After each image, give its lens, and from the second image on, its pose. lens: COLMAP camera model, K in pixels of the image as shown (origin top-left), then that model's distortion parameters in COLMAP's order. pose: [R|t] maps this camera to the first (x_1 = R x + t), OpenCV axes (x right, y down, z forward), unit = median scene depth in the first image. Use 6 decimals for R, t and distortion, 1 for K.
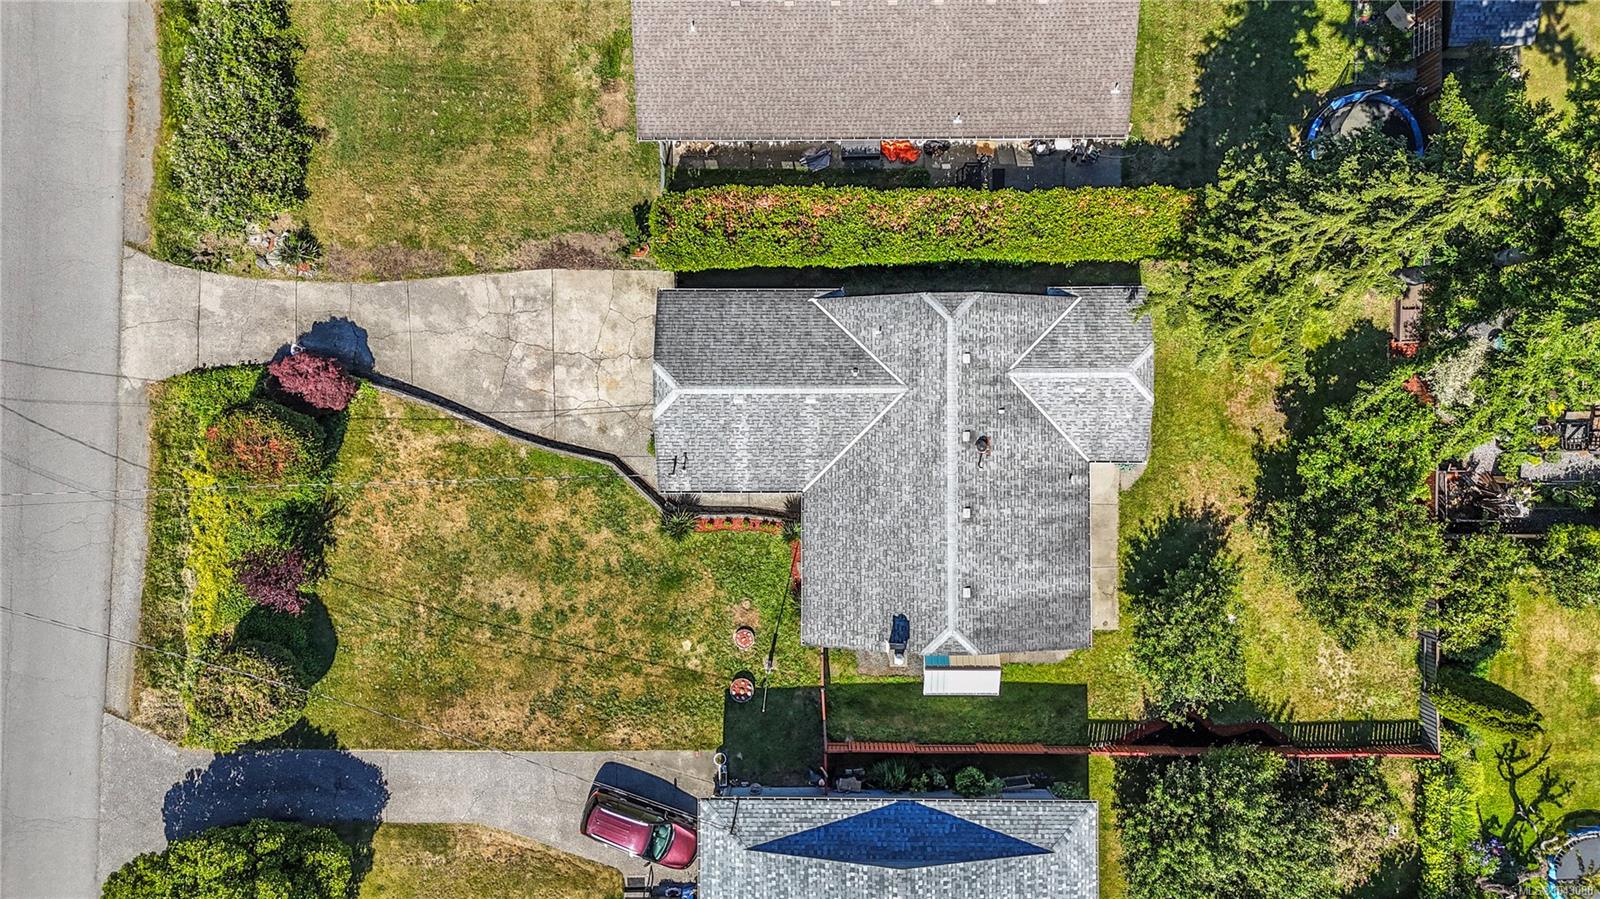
lens RADIAL K [[1153.5, 0, 801.7], [0, 1153.5, 442.1], [0, 0, 1]] dist [0.121016, -0.006429]
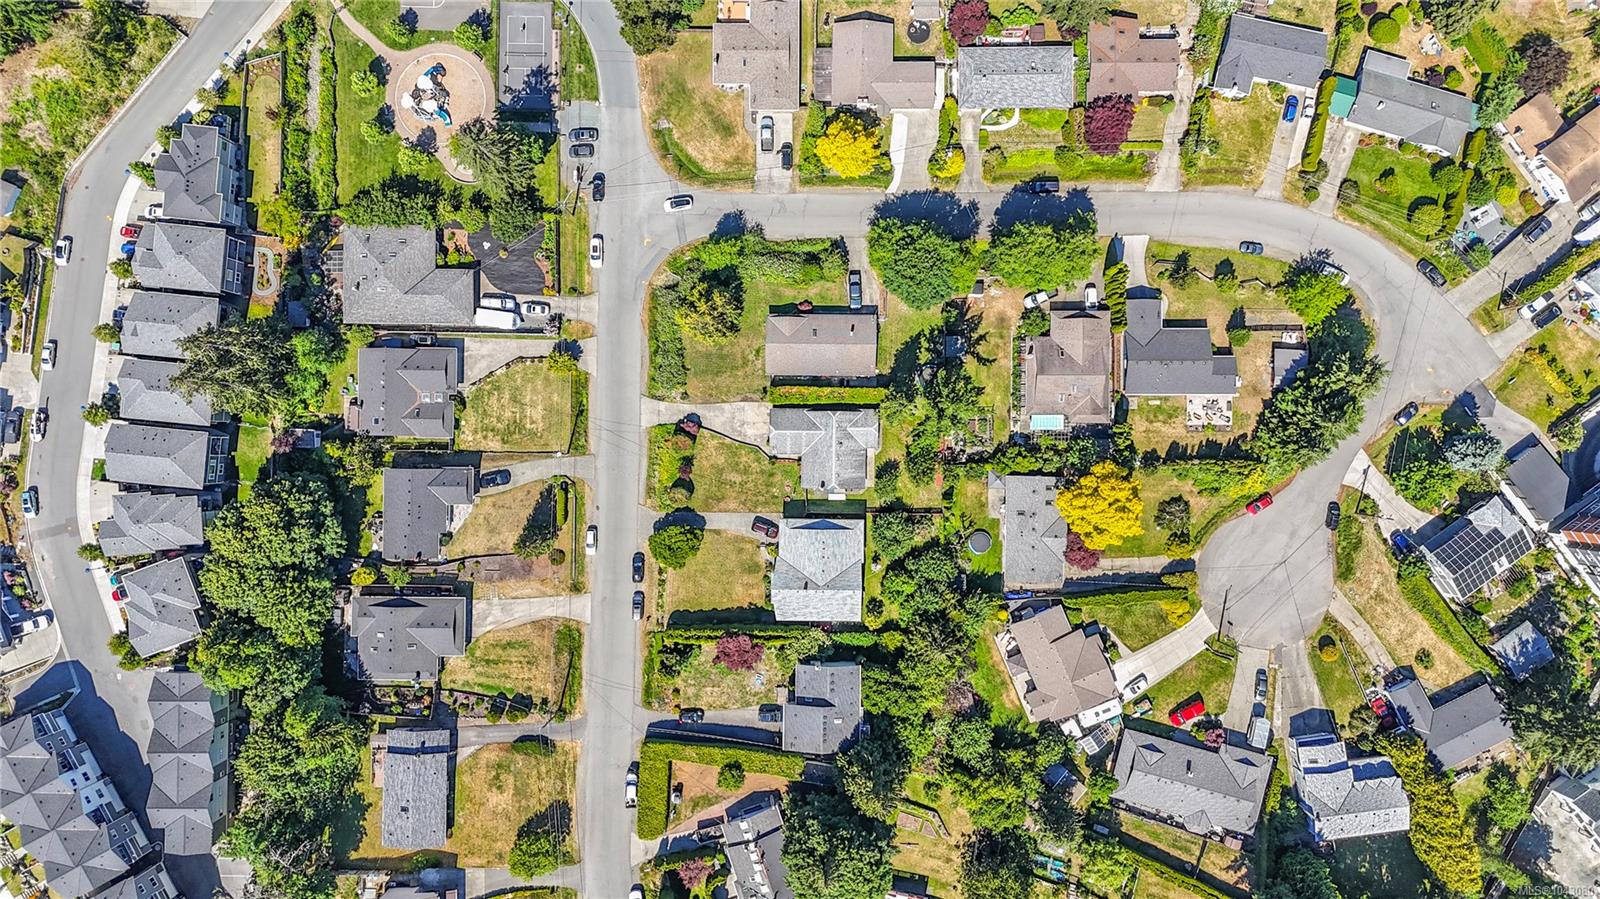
lens RADIAL K [[1153.5, 0, 800.0], [0, 1153.5, 451.3], [0, 0, 1]] dist [0.121016, -0.006429]
pose [[0.999909, 0.010292, 0.008735, -0.043518], [-0.010331, 0.999937, 0.004366, 0.011994], [-0.008690, -0.004456, 0.999952, -3.296596]]
